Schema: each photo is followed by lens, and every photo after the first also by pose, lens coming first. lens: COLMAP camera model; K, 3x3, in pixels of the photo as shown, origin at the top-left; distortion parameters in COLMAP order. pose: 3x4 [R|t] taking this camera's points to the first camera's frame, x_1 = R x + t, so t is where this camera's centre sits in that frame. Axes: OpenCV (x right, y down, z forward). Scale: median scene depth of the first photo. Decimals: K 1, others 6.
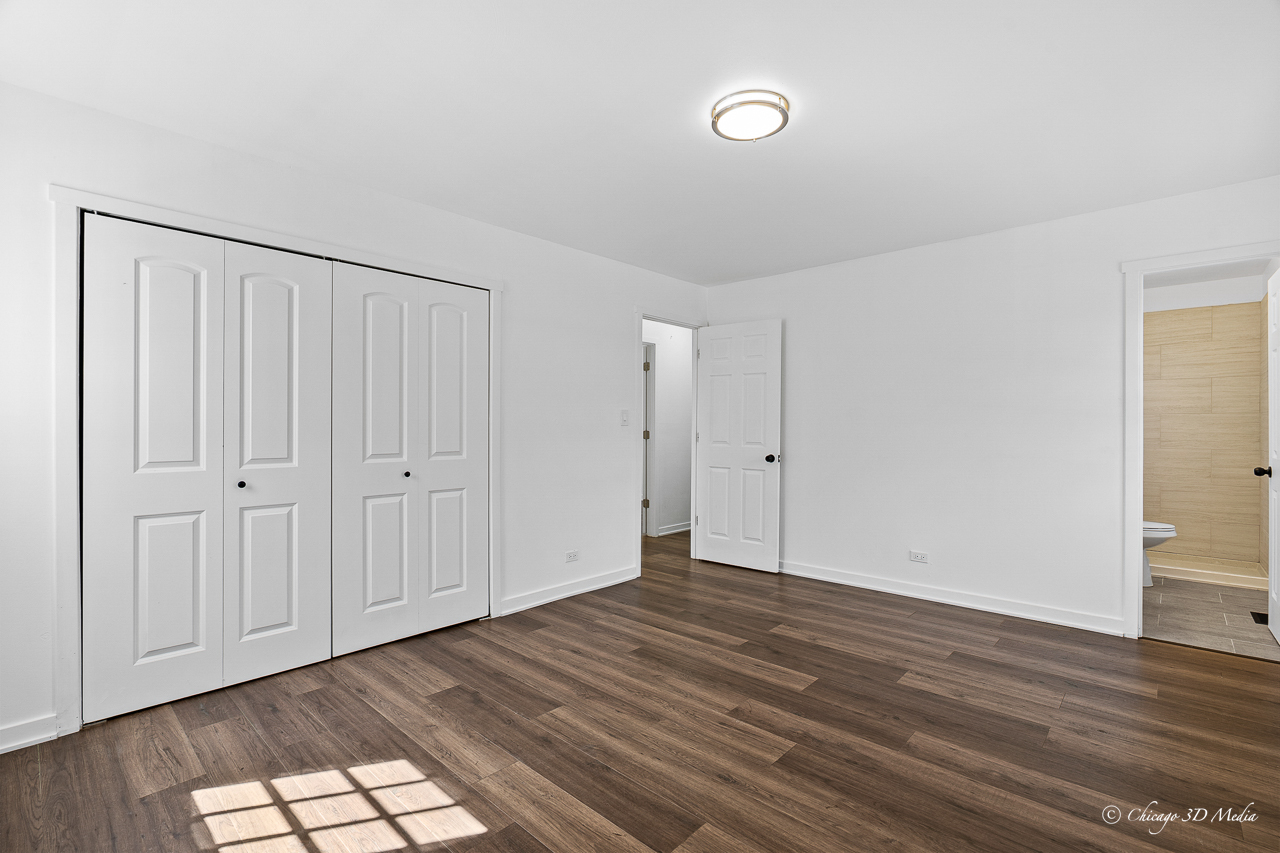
lens RADIAL K [[581.3, 0, 640.0], [0, 581.3, 426.5], [0, 0, 1]] dist [-0.015063, 0.000459]
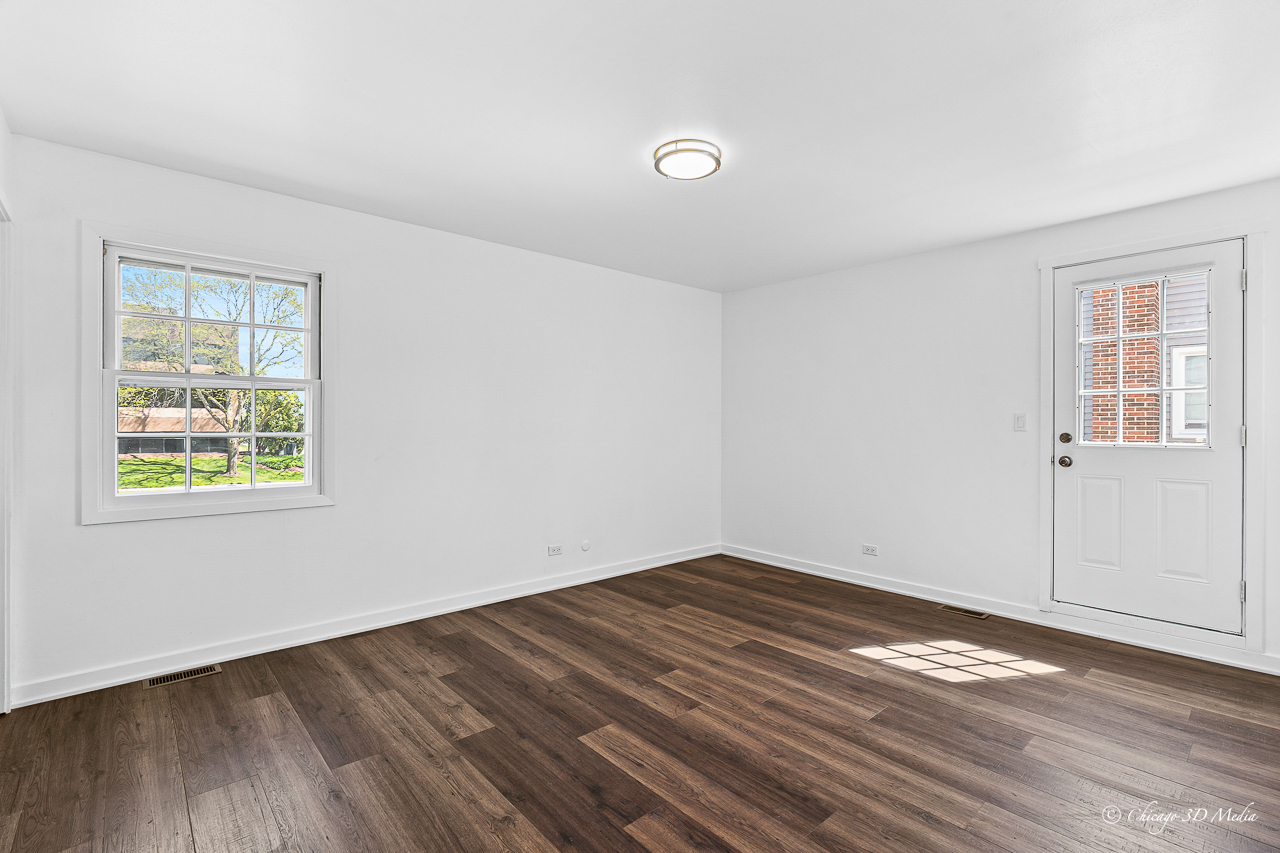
lens RADIAL K [[581.3, 0, 640.0], [0, 581.3, 426.5], [0, 0, 1]] dist [-0.015063, 0.000459]
pose [[-0.995487, -0.002907, 0.094848, 0.167761], [-0.002729, 0.999994, 0.002008, -0.011758], [-0.094854, 0.001740, -0.995490, 2.119245]]
